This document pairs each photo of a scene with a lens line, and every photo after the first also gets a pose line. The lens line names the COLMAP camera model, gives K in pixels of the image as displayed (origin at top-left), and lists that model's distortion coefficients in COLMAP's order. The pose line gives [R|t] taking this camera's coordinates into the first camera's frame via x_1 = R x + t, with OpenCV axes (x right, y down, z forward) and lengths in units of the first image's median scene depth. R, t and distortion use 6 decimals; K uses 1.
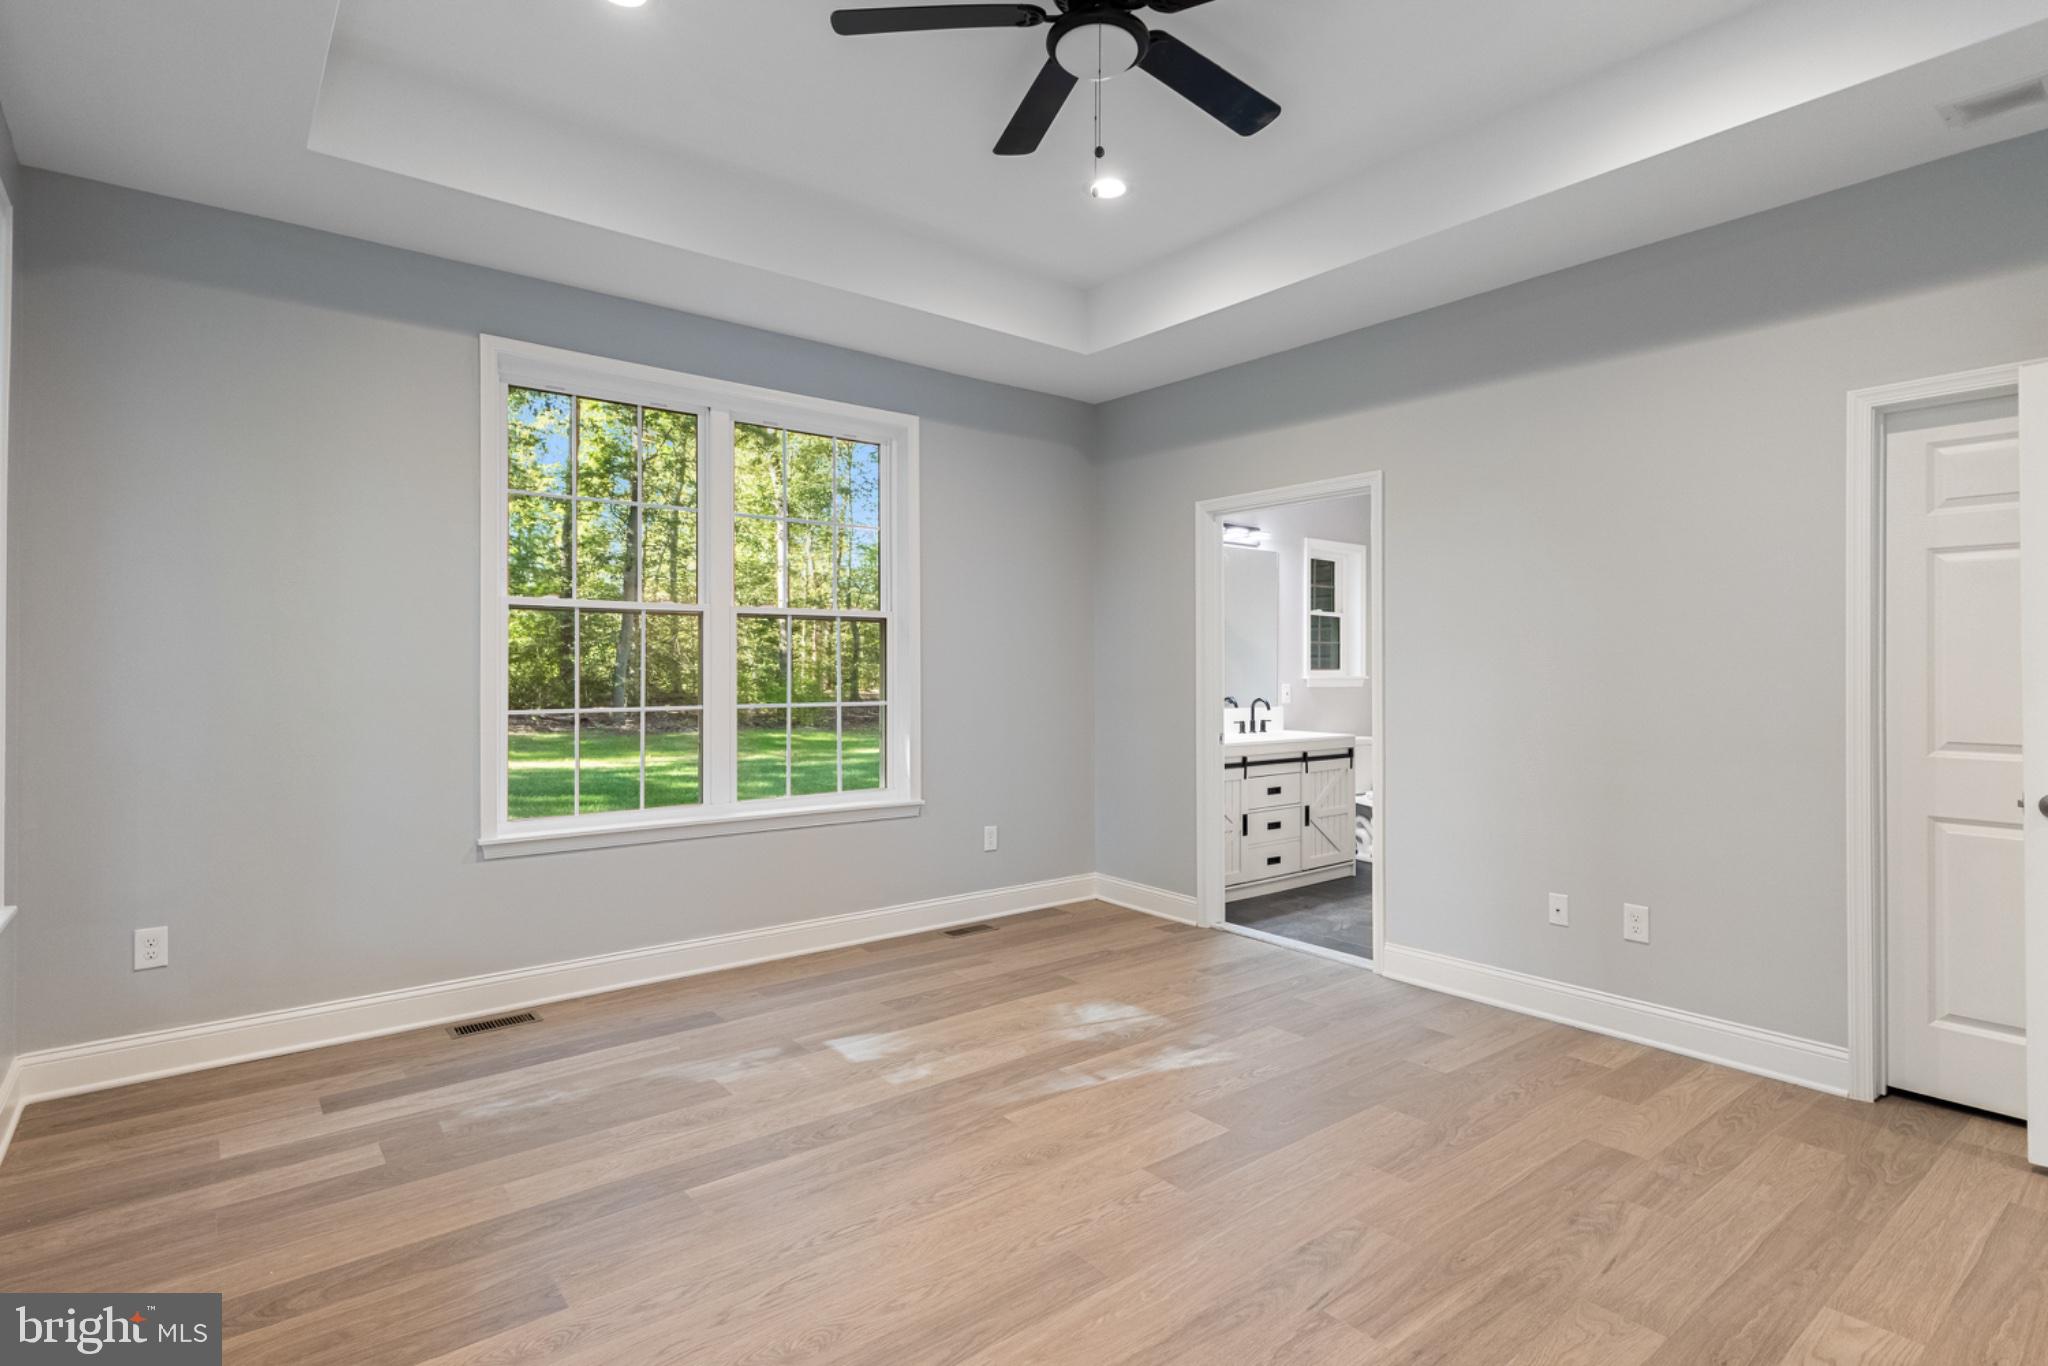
lens RADIAL K [[1040.6, 0, 1030.6], [0, 1040.6, 672.6], [0, 0, 1]] dist [0.016870, 0.000063]
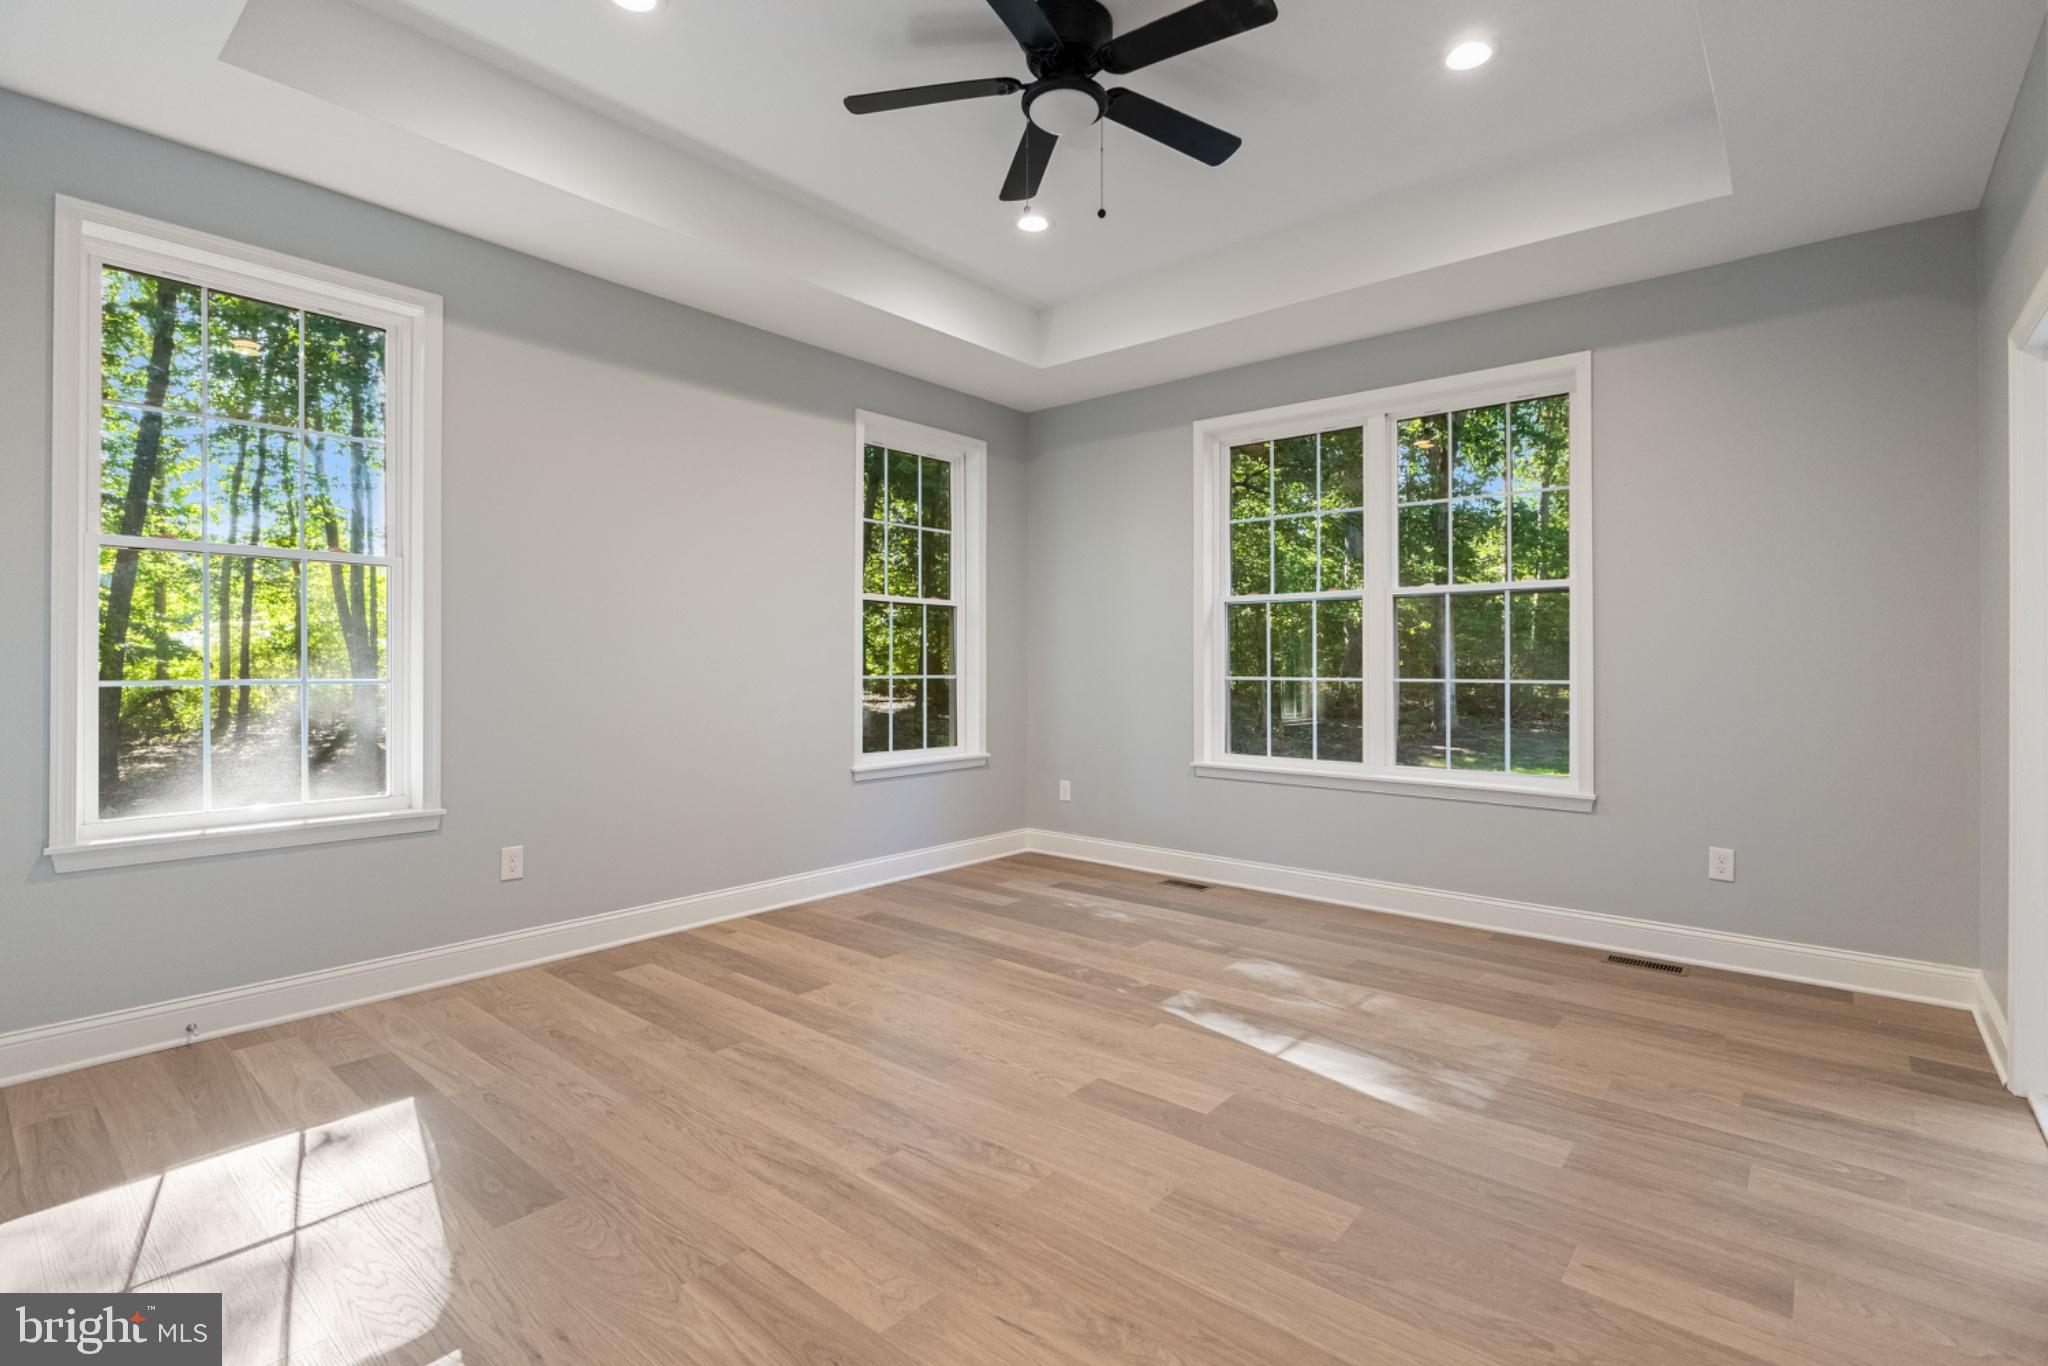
lens RADIAL K [[963.3, 0, 1029.2], [0, 963.3, 671.6], [0, 0, 1]] dist [-0.004447, -0.000598]
pose [[0.179099, 0.006032, -0.983813, 0.913302], [-0.007767, 0.999959, 0.004717, 0.031974], [0.983800, 0.006797, 0.179139, 0.615258]]
